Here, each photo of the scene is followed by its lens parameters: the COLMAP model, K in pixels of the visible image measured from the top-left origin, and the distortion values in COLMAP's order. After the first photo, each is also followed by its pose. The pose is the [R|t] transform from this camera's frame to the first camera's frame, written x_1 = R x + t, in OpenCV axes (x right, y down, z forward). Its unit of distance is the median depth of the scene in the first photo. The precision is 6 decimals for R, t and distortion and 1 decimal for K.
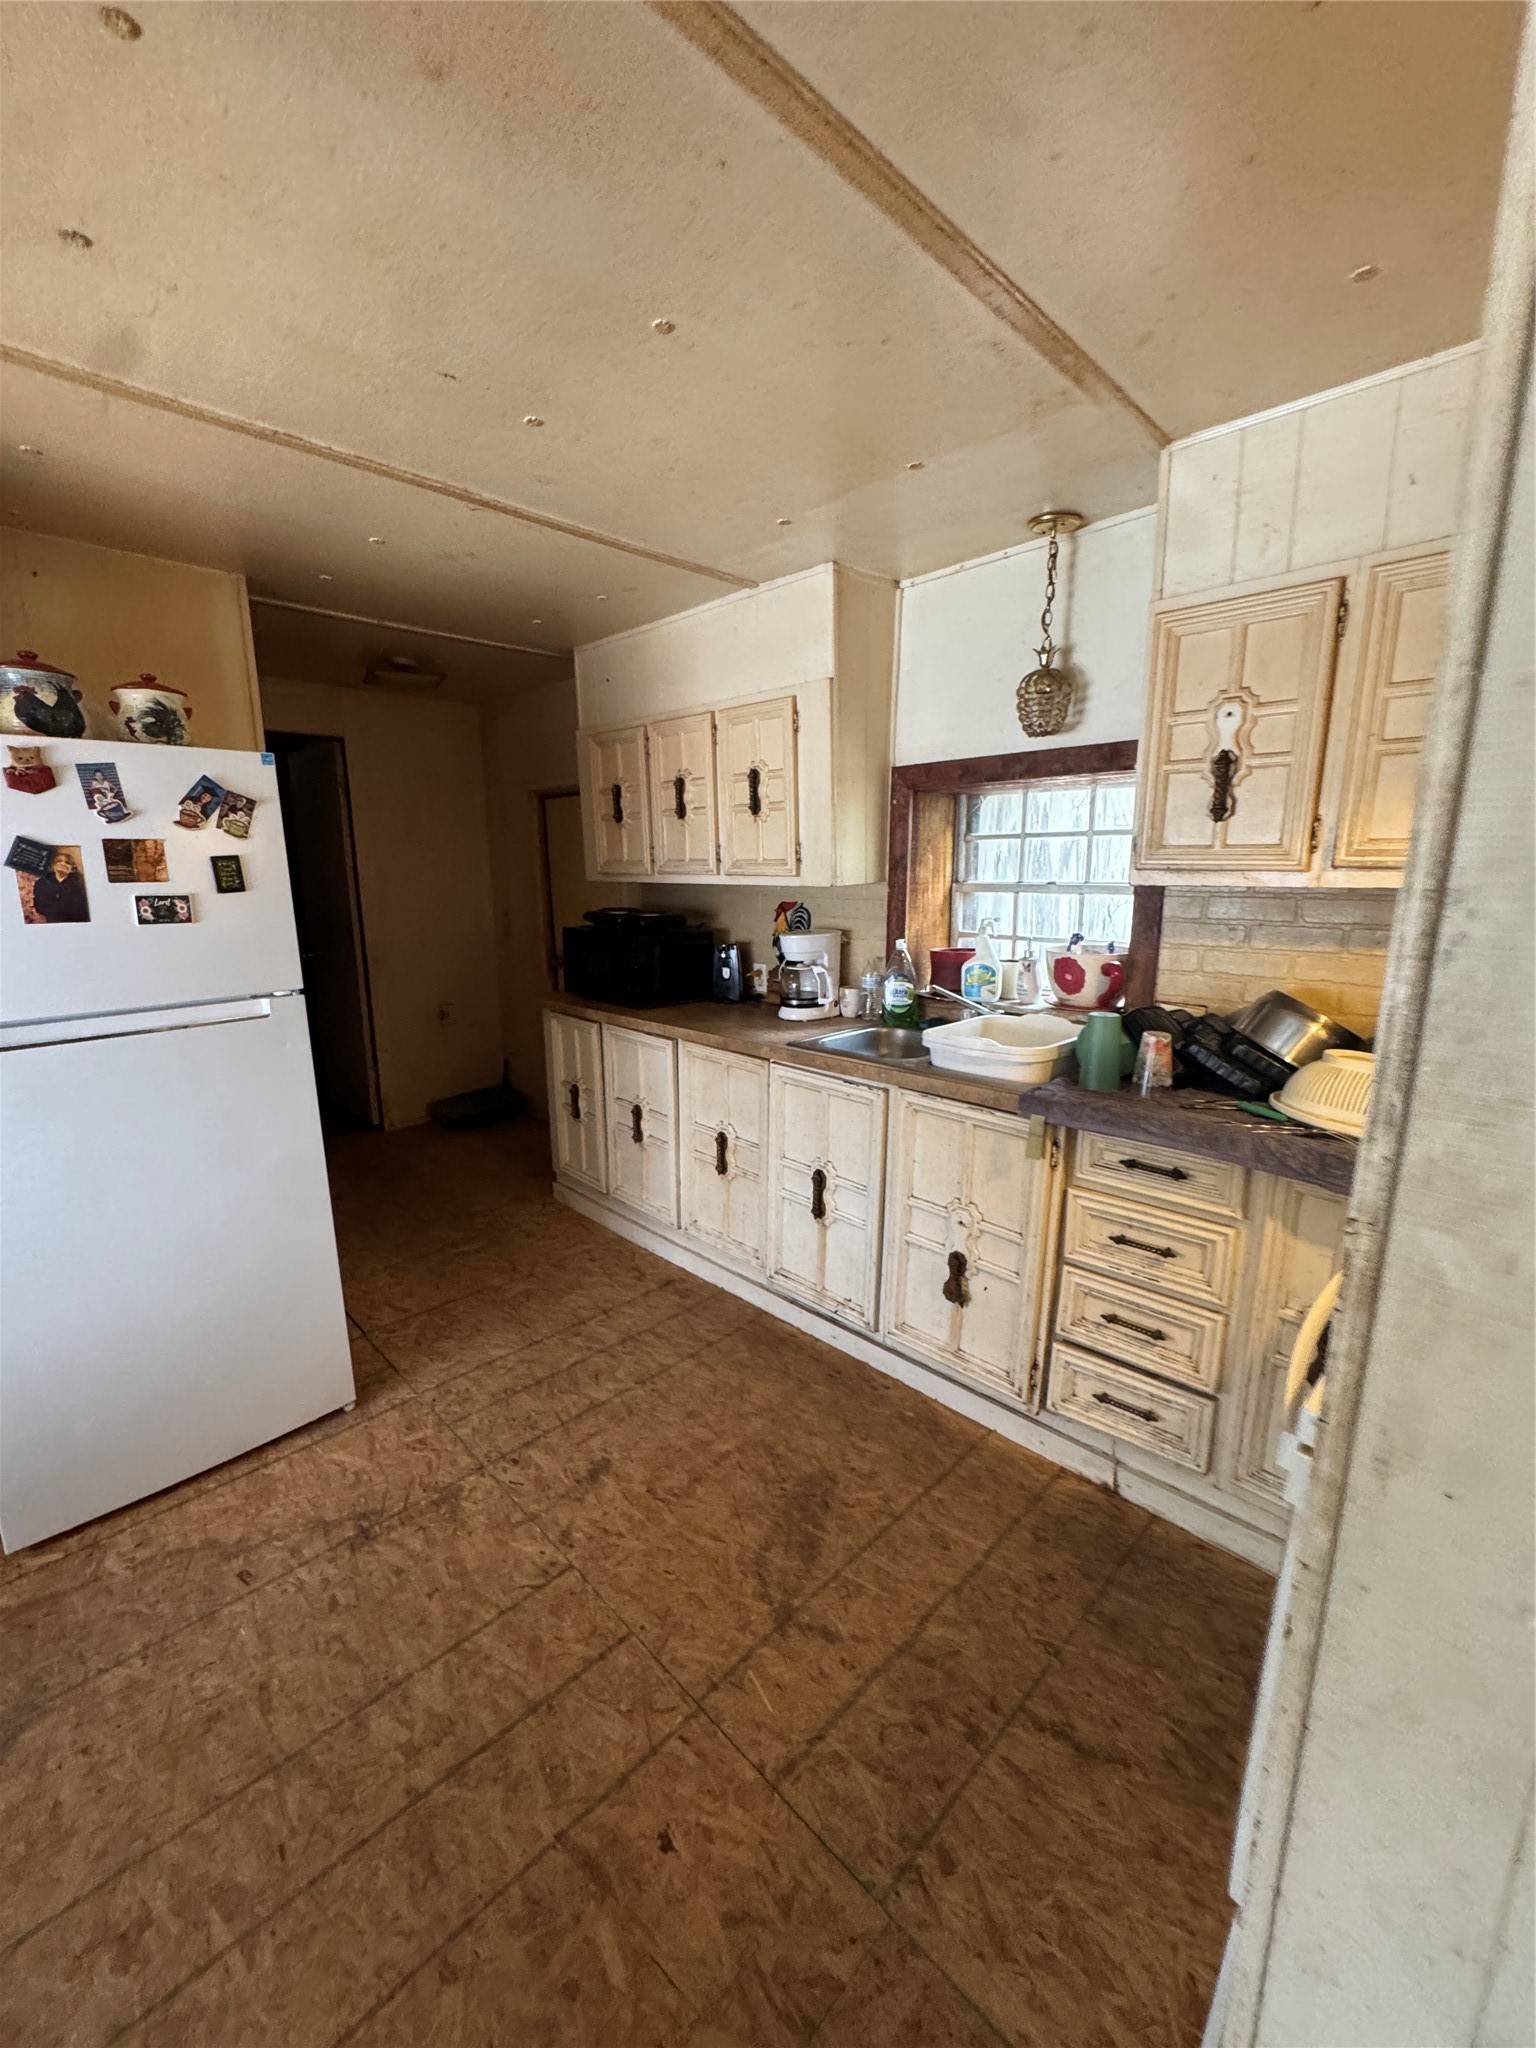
lens RADIAL K [[818.8, 0, 767.2], [0, 818.8, 1024.0], [0, 0, 1]] dist [-0.005850, 0.001035]
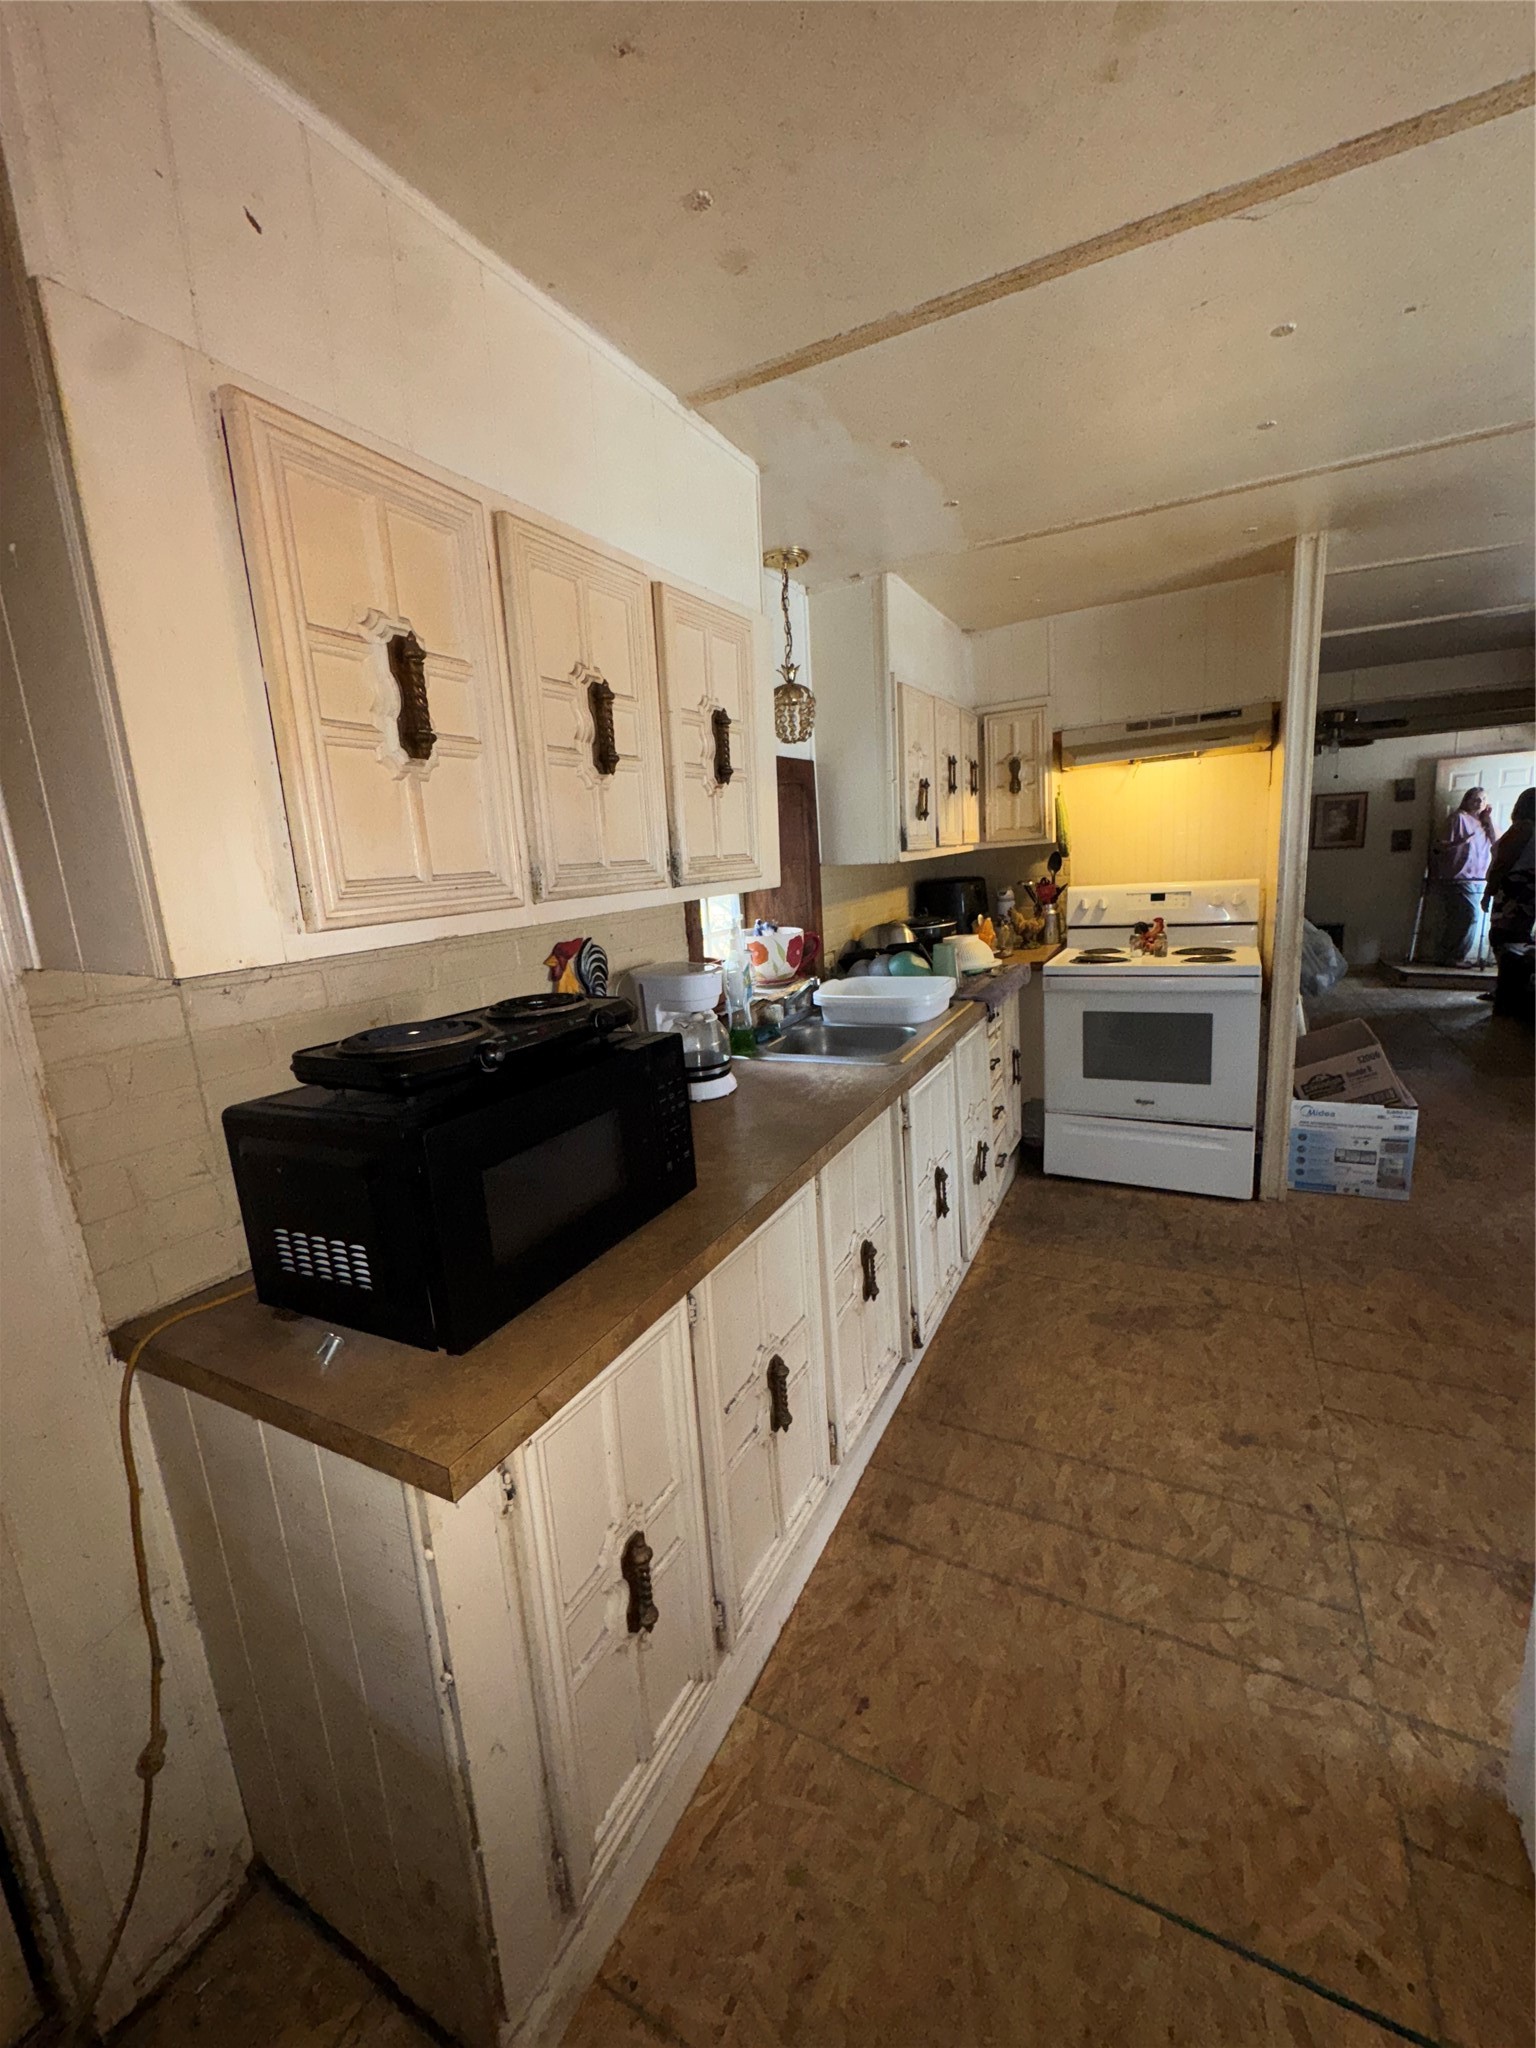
lens RADIAL K [[818.8, 0, 760.2], [0, 818.8, 1029.5], [0, 0, 1]] dist [-0.005850, 0.001035]
pose [[-0.297564, -0.172187, 0.939046, -0.934926], [0.262339, 0.930991, 0.253840, -0.339548], [-0.917951, 0.321882, -0.231858, 1.705474]]
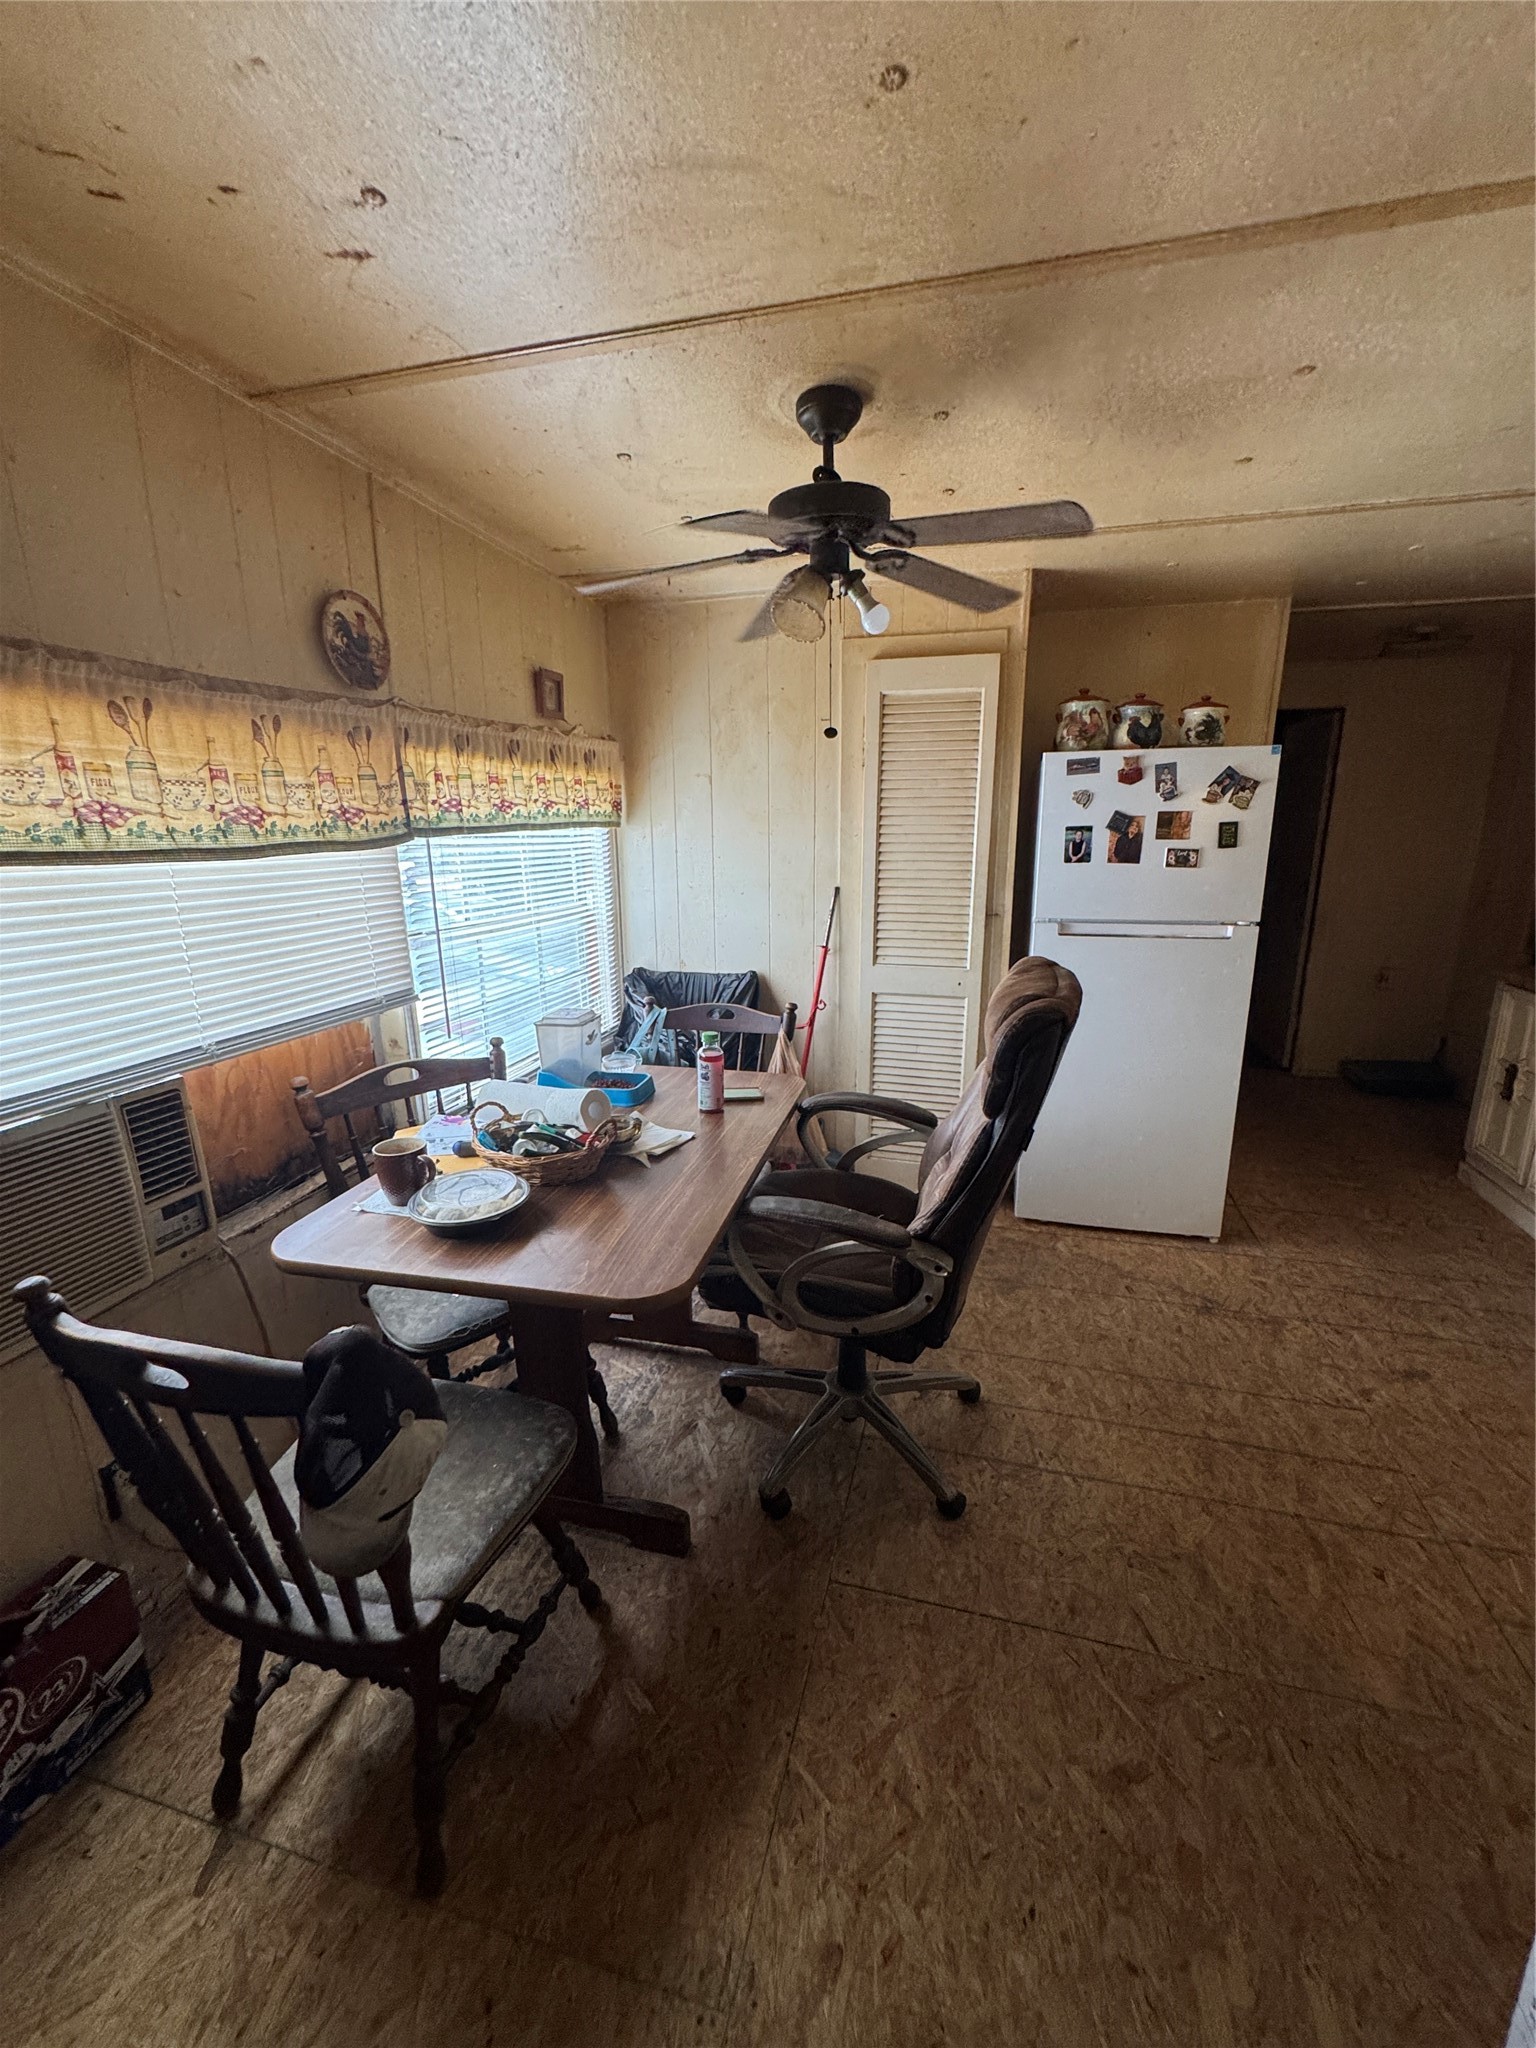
lens RADIAL K [[818.8, 0, 771.6], [0, 818.8, 1022.7], [0, 0, 1]] dist [-0.005850, 0.001035]
pose [[0.503244, 0.207034, -0.838977, 0.201135], [-0.167255, 0.975853, 0.140486, 0.068288], [0.847804, 0.069625, 0.525720, -0.398351]]
